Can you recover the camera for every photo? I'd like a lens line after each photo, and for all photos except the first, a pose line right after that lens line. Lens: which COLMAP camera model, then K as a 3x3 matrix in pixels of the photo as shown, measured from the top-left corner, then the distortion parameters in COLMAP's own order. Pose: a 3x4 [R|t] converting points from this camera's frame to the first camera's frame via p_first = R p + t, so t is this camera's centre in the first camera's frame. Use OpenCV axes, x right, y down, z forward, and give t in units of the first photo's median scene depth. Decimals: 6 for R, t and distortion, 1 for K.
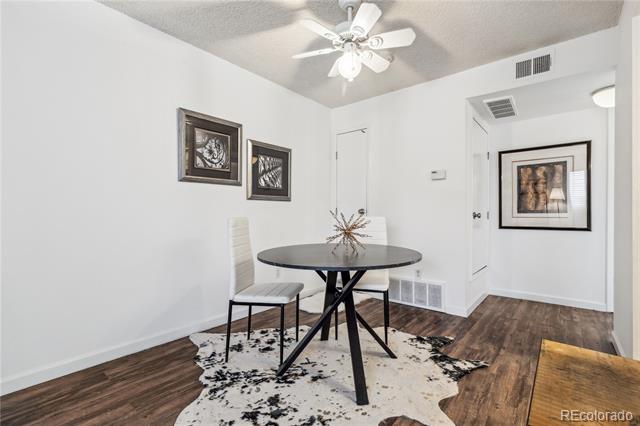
lens RADIAL K [[290.4, 0, 324.6], [0, 290.4, 214.1], [0, 0, 1]] dist [0.006652, 0.000692]
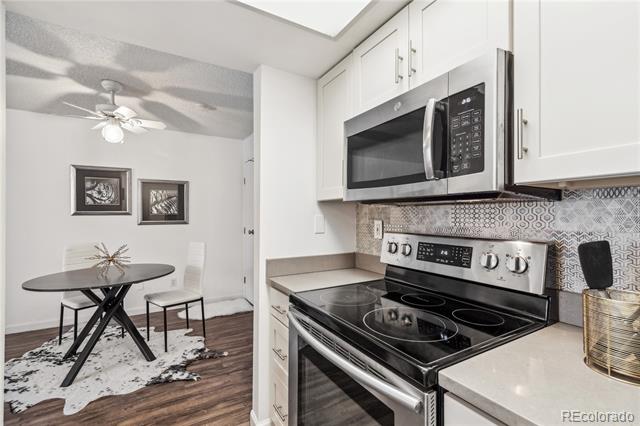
lens RADIAL K [[290.4, 0, 322.2], [0, 290.4, 214.2], [0, 0, 1]] dist [0.006652, 0.000692]
pose [[0.938572, -0.005730, -0.345036, 1.125265], [0.003826, 0.999973, -0.006199, -0.101592], [0.345062, 0.004498, 0.938569, 0.066356]]
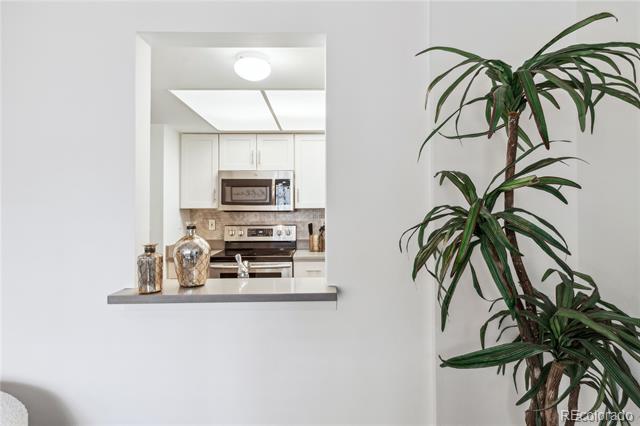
lens RADIAL K [[368.7, 0, 325.7], [0, 368.7, 204.6], [0, 0, 1]] dist [-0.002419, 0.001554]
pose [[0.759803, -0.003035, 0.650146, 0.326285], [0.008237, 0.999954, -0.004959, -0.144567], [-0.650101, 0.009123, 0.759793, -0.776285]]
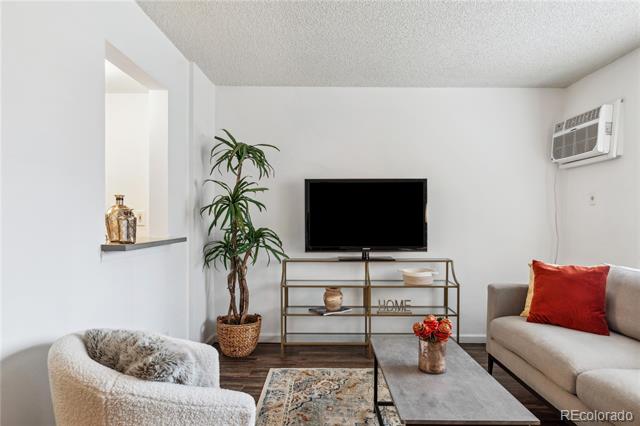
lens RADIAL K [[397.0, 0, 324.2], [0, 397.0, 225.7], [0, 0, 1]] dist [-0.008306, 0.001054]
pose [[-0.632181, -0.021680, 0.774517, -0.443330], [-0.011070, 0.999759, 0.018949, -0.070280], [-0.774742, 0.003405, -0.632269, 0.050002]]
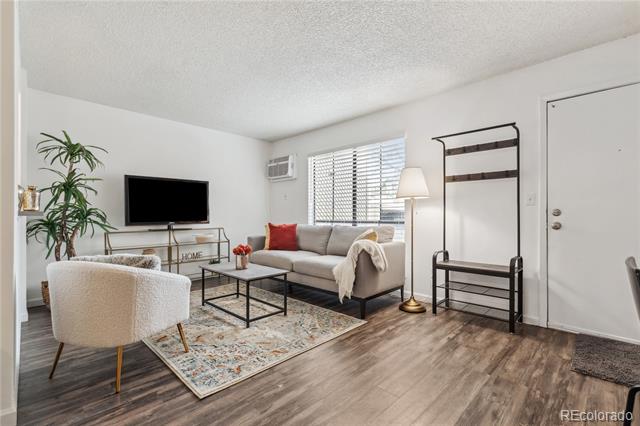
lens RADIAL K [[290.4, 0, 321.9], [0, 290.4, 212.9], [0, 0, 1]] dist [0.006652, 0.000692]
pose [[-0.996589, -0.004537, 0.082403, -0.423671], [-0.005551, 0.999912, -0.012082, -0.001124], [-0.082341, -0.012498, -0.996526, 0.620404]]
